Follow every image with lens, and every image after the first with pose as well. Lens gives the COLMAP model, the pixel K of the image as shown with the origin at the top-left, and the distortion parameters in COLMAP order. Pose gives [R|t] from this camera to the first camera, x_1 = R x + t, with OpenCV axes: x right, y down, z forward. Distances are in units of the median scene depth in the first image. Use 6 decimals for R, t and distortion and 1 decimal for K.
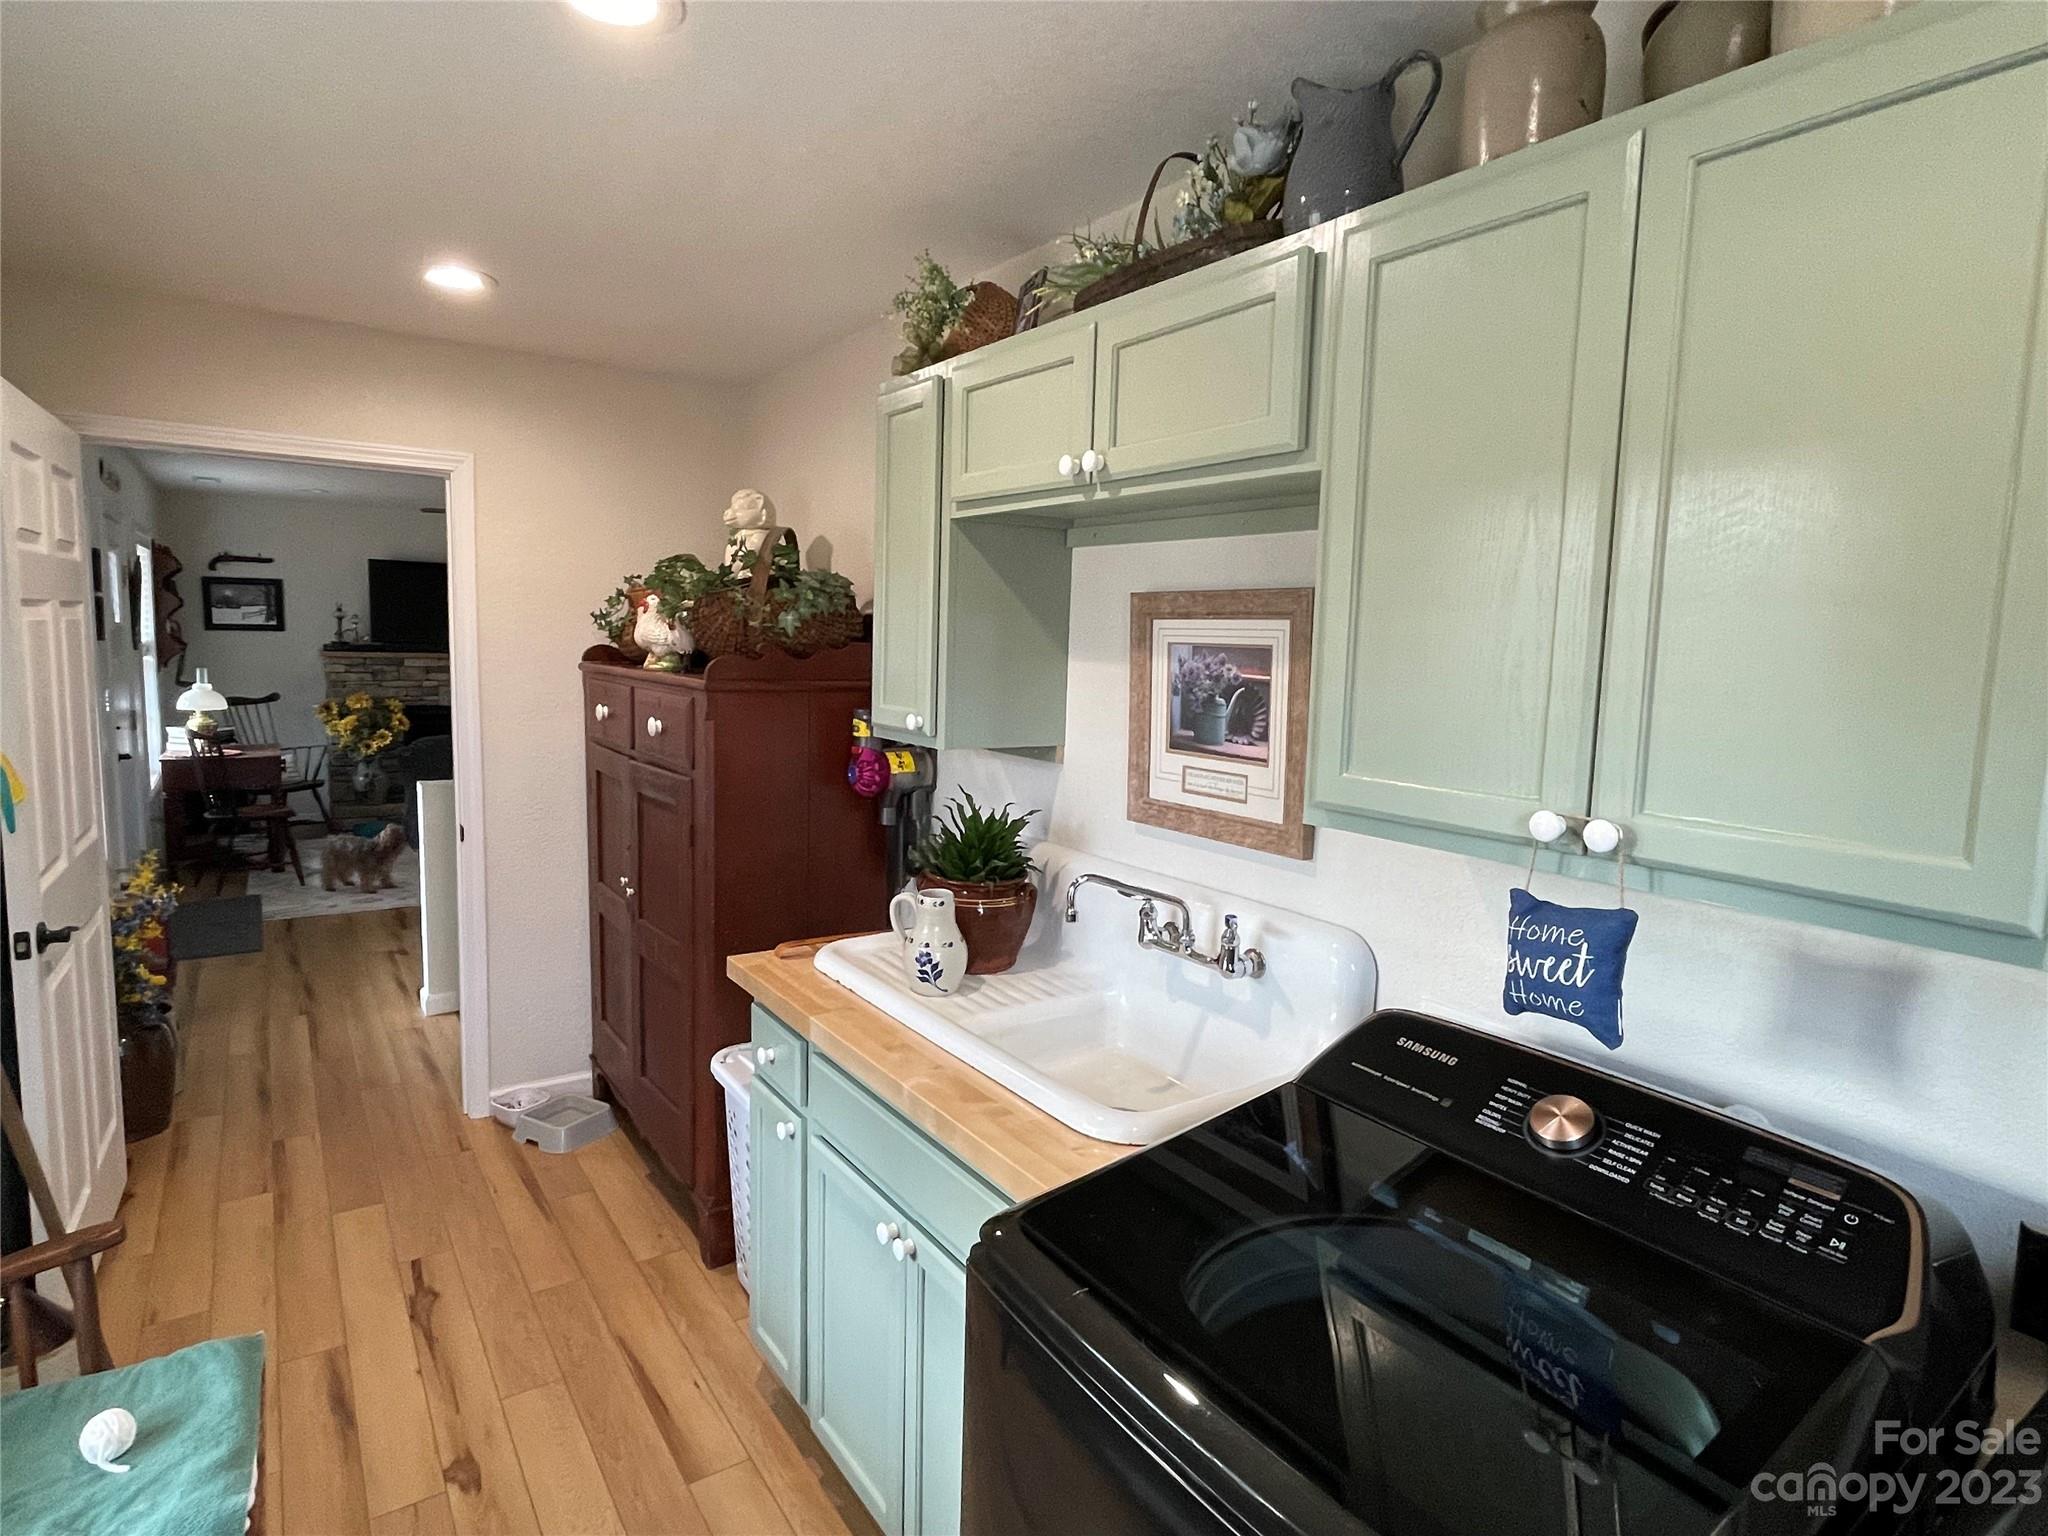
lens RADIAL K [[1103.0, 0, 1002.5], [0, 1103.0, 761.1], [0, 0, 1]] dist [0.000224, -0.001907]
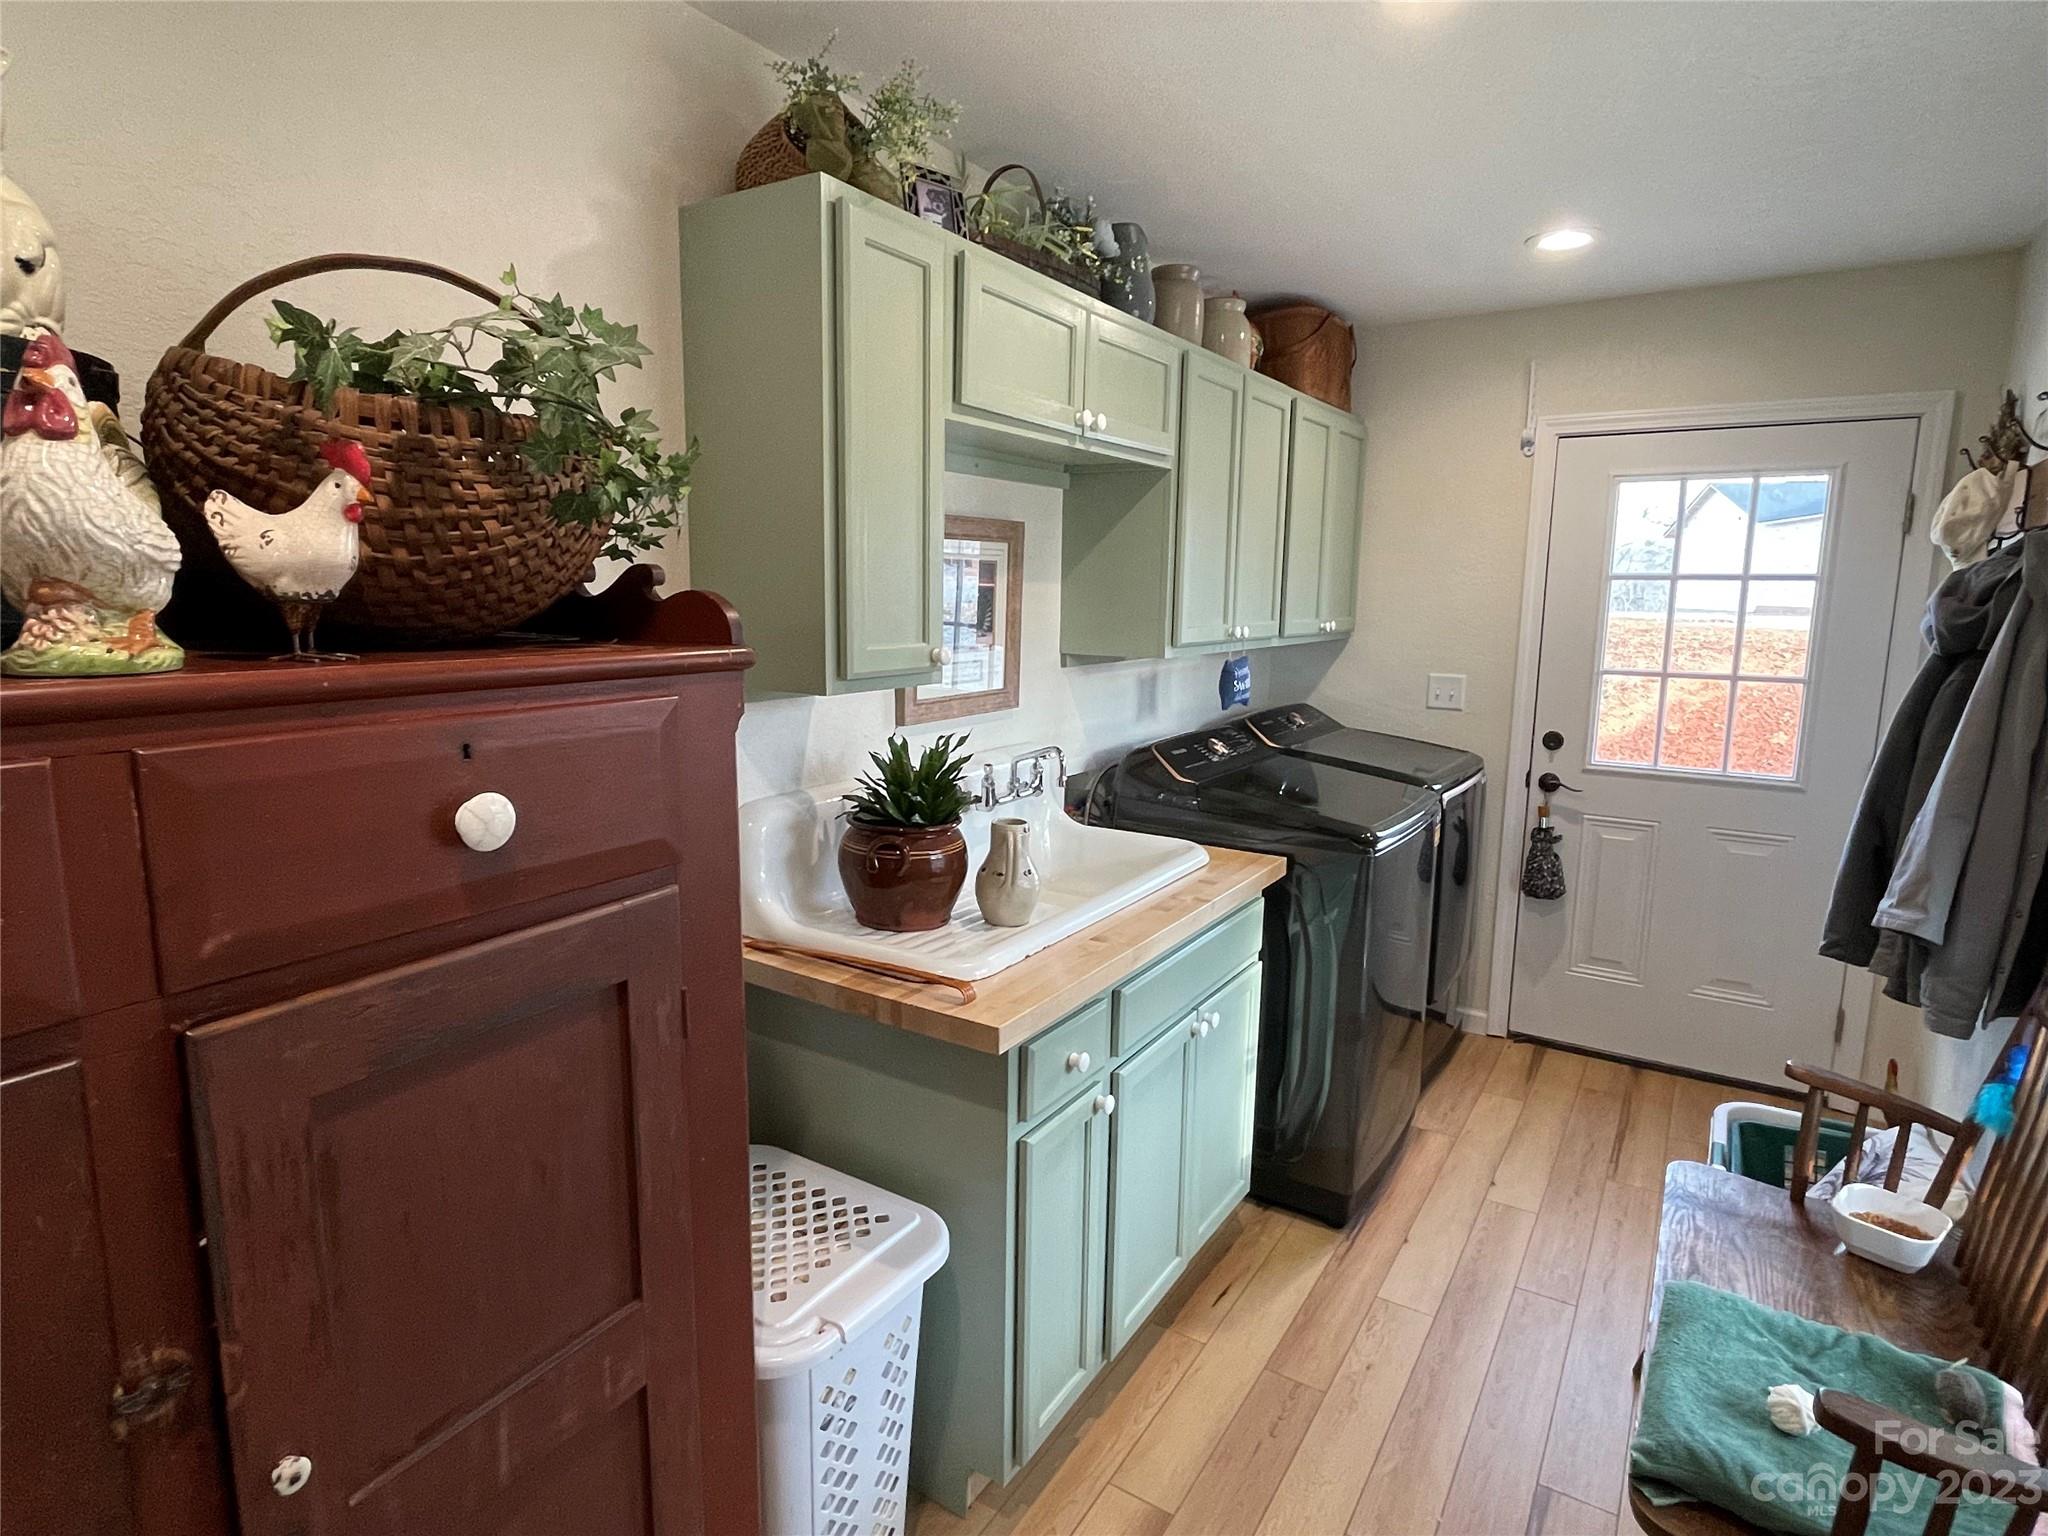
lens RADIAL K [[1103.0, 0, 1023.7], [0, 1103.0, 765.9], [0, 0, 1]] dist [0.000224, -0.001907]
pose [[-0.389573, -0.180478, 0.903139, -1.063073], [0.080804, 0.970133, 0.228720, -0.169350], [-0.917444, 0.162081, -0.363354, 1.511023]]
